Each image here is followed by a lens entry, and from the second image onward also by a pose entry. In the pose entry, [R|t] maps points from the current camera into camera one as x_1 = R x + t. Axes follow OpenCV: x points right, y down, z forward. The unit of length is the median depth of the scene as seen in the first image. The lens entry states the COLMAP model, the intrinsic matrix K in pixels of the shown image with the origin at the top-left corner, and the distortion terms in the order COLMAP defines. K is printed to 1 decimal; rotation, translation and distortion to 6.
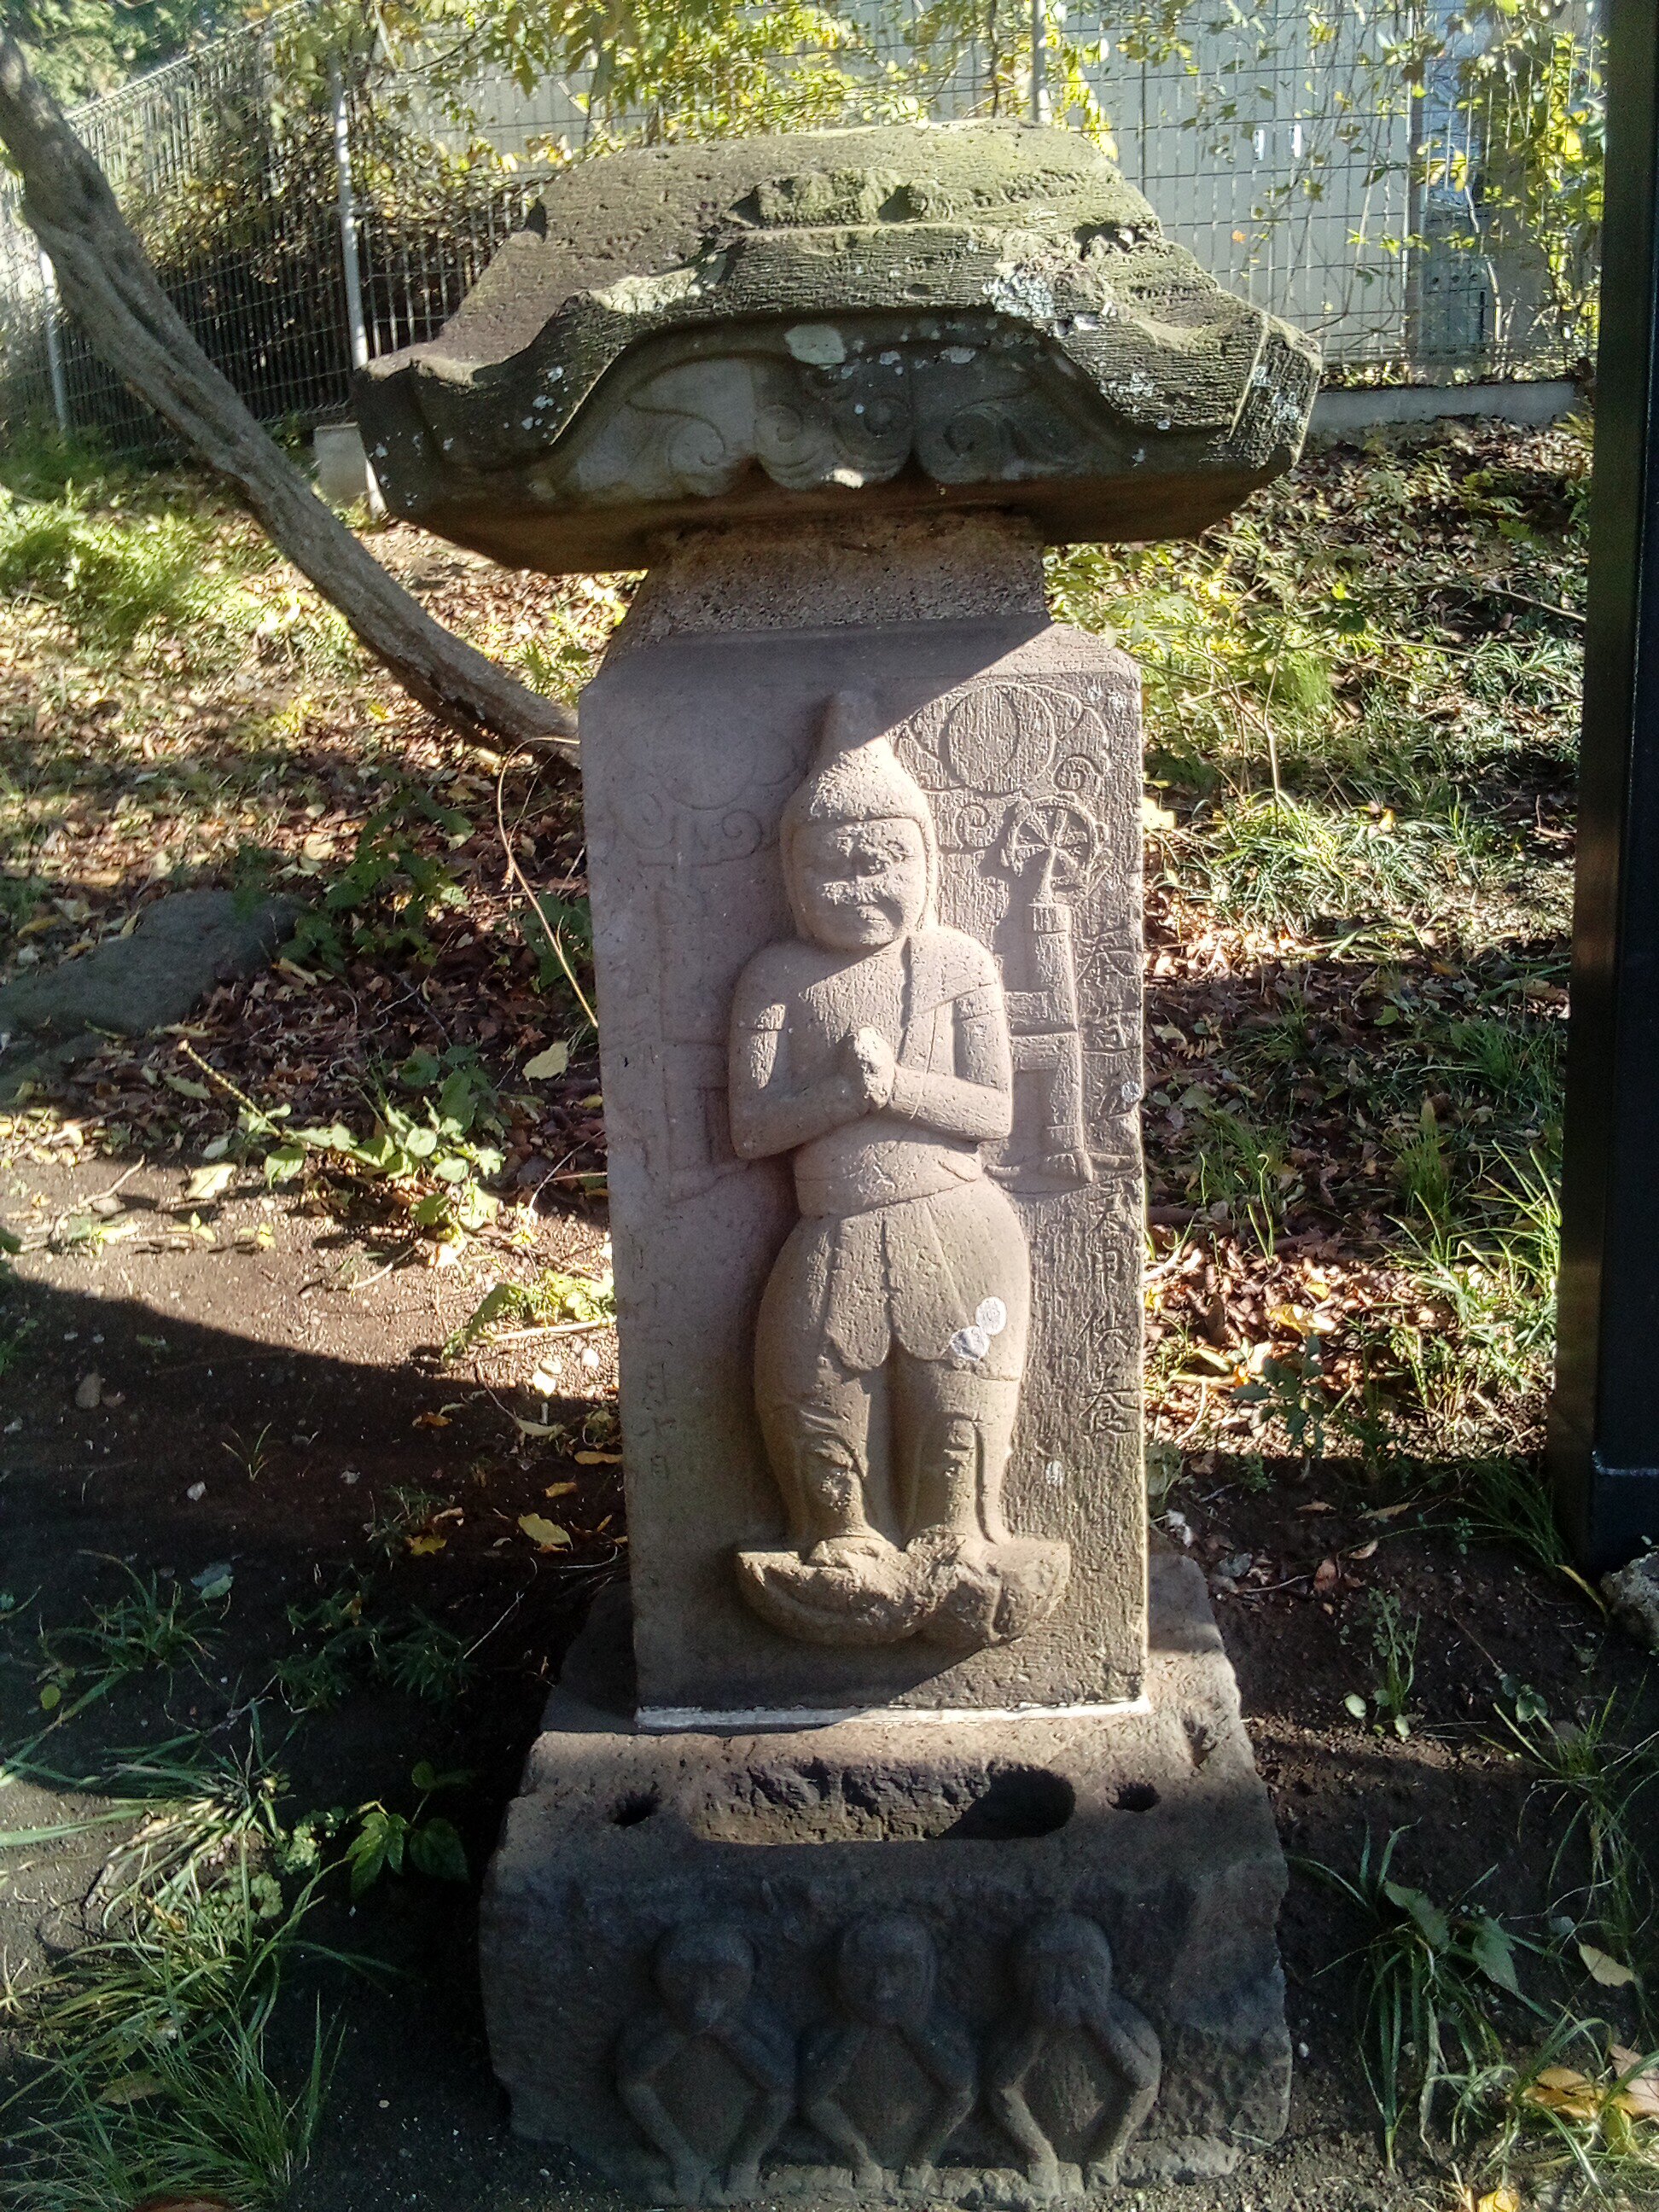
lens RADIAL K [[1689.2, 0, 829.5], [0, 1689.2, 1106.0], [0, 0, 1]] dist [0.057384, -0.098472]
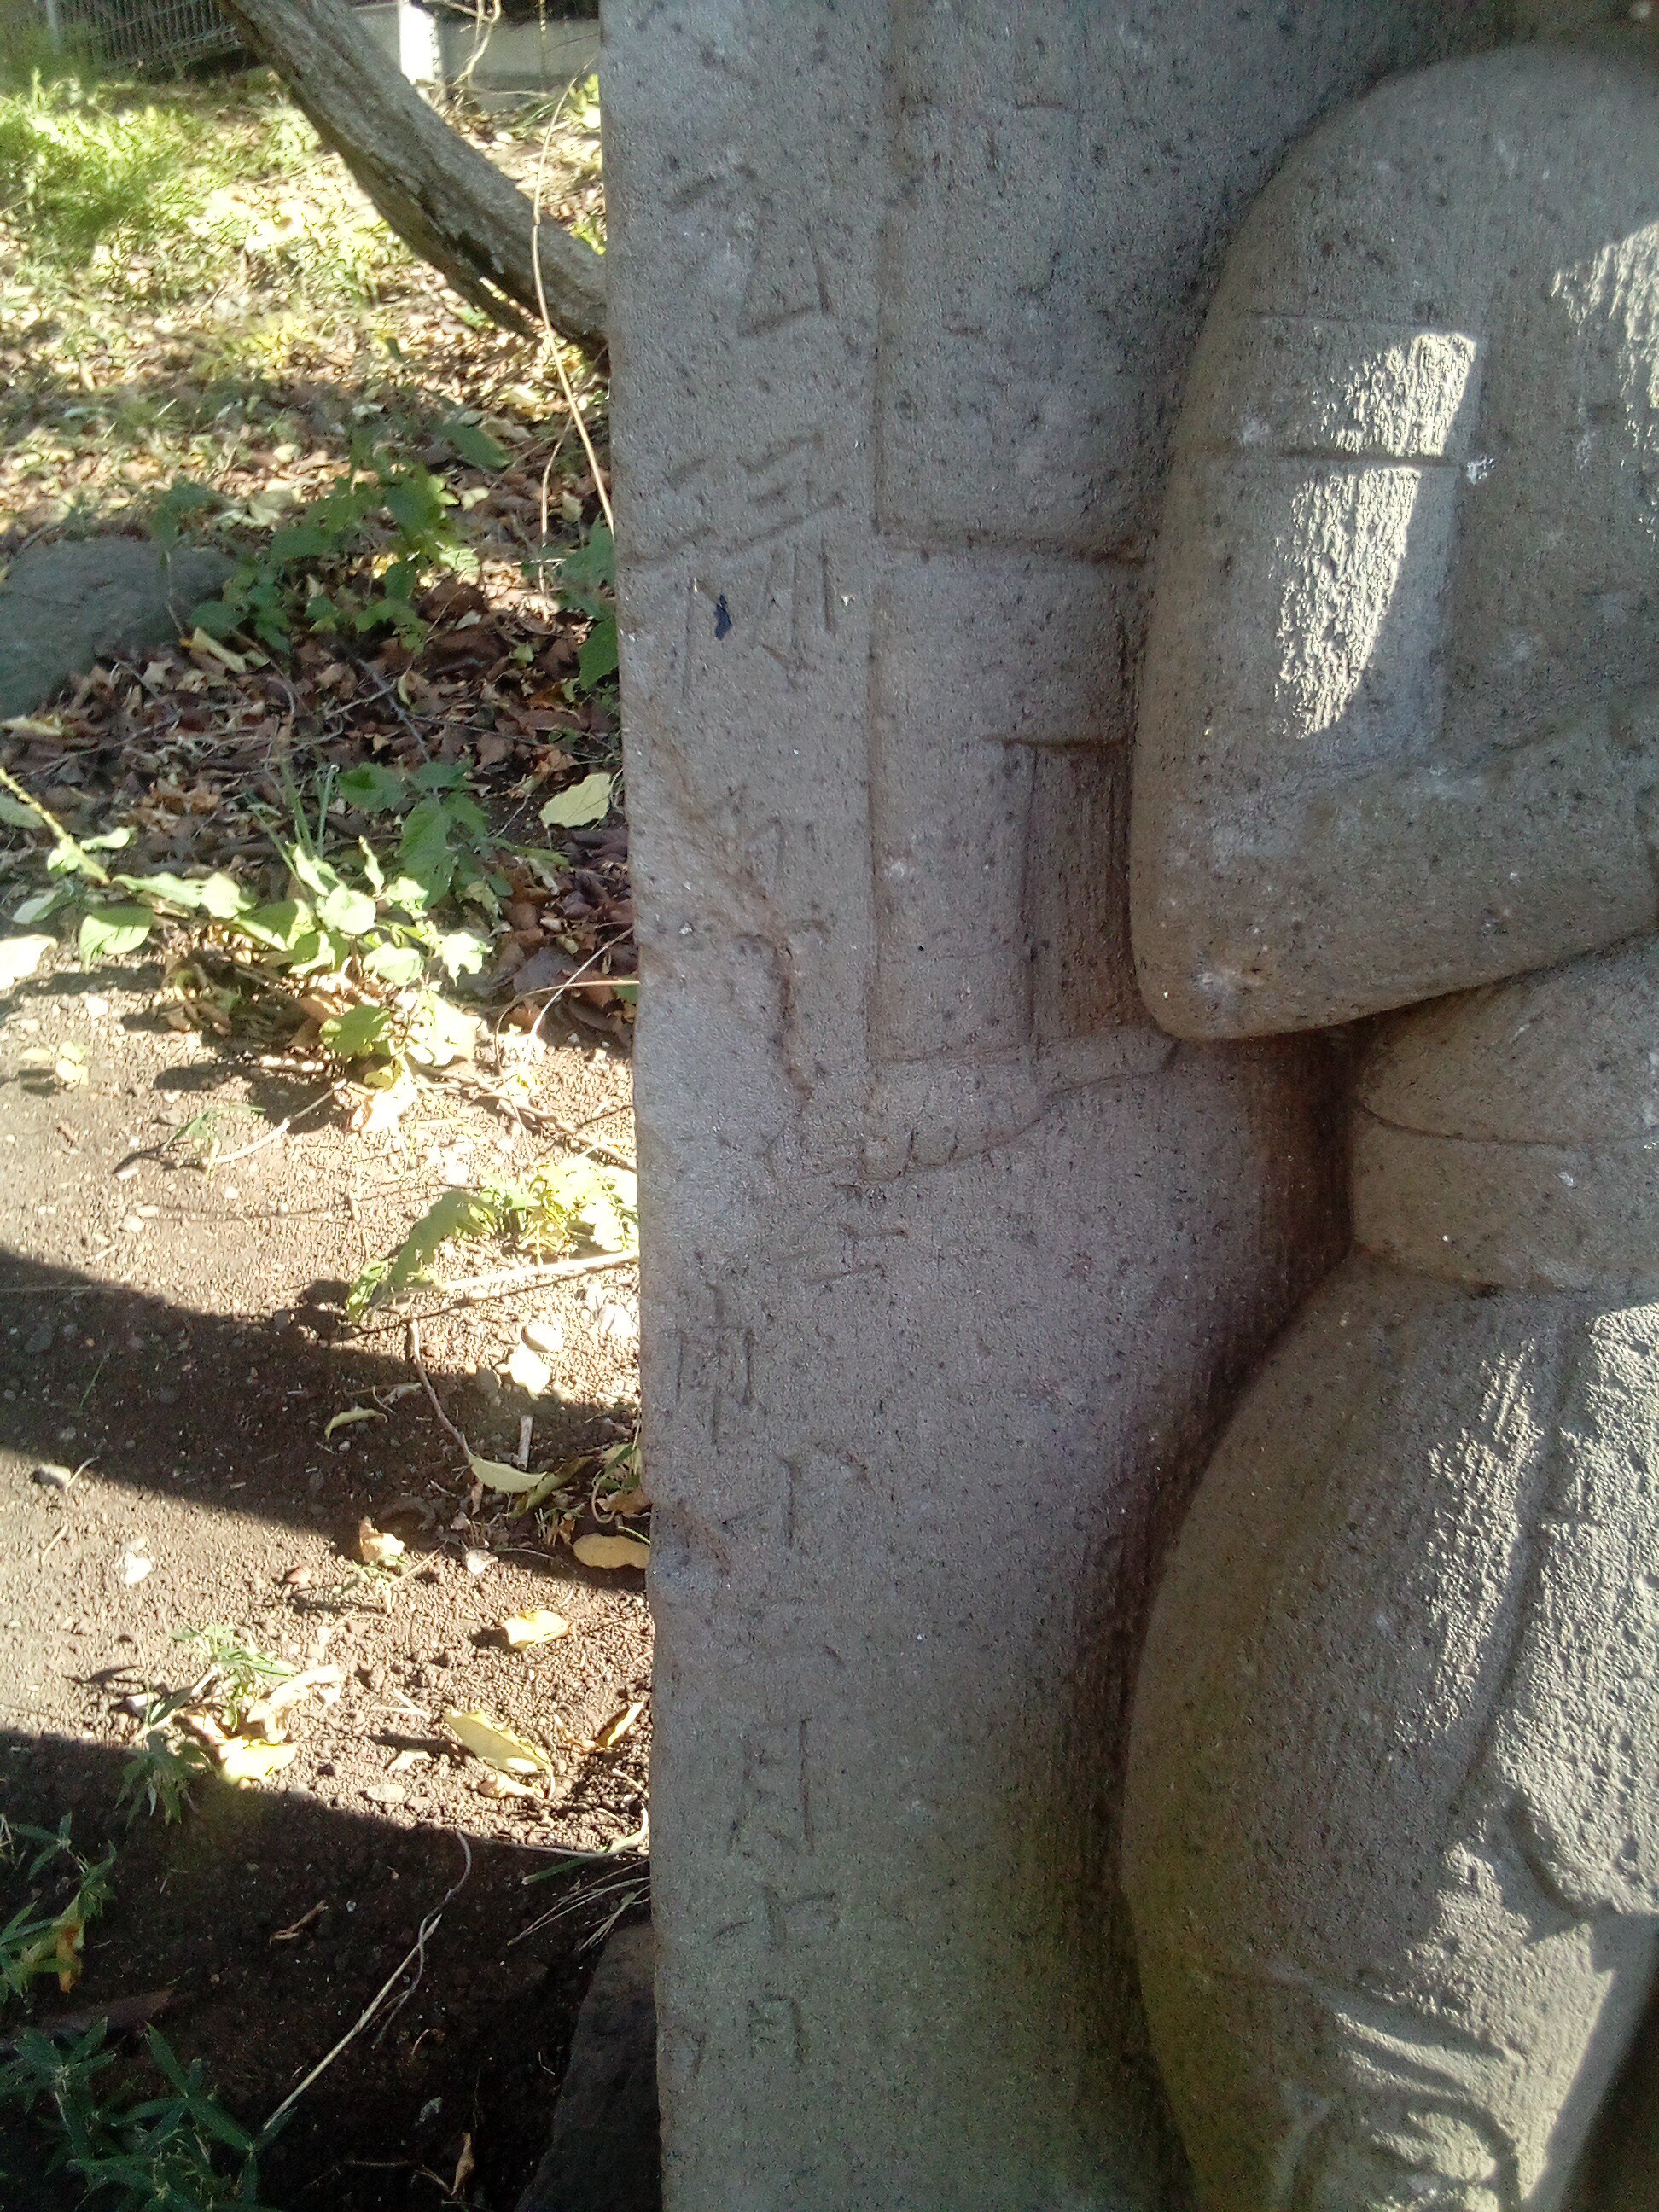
lens RADIAL K [[1689.2, 0, 829.5], [0, 1689.2, 1106.0], [0, 0, 1]] dist [0.057384, -0.098472]
pose [[0.998074, 0.052398, -0.033199, -0.049440], [-0.048022, 0.991473, 0.121139, 0.007502], [0.039264, -0.119311, 0.992080, 0.398402]]
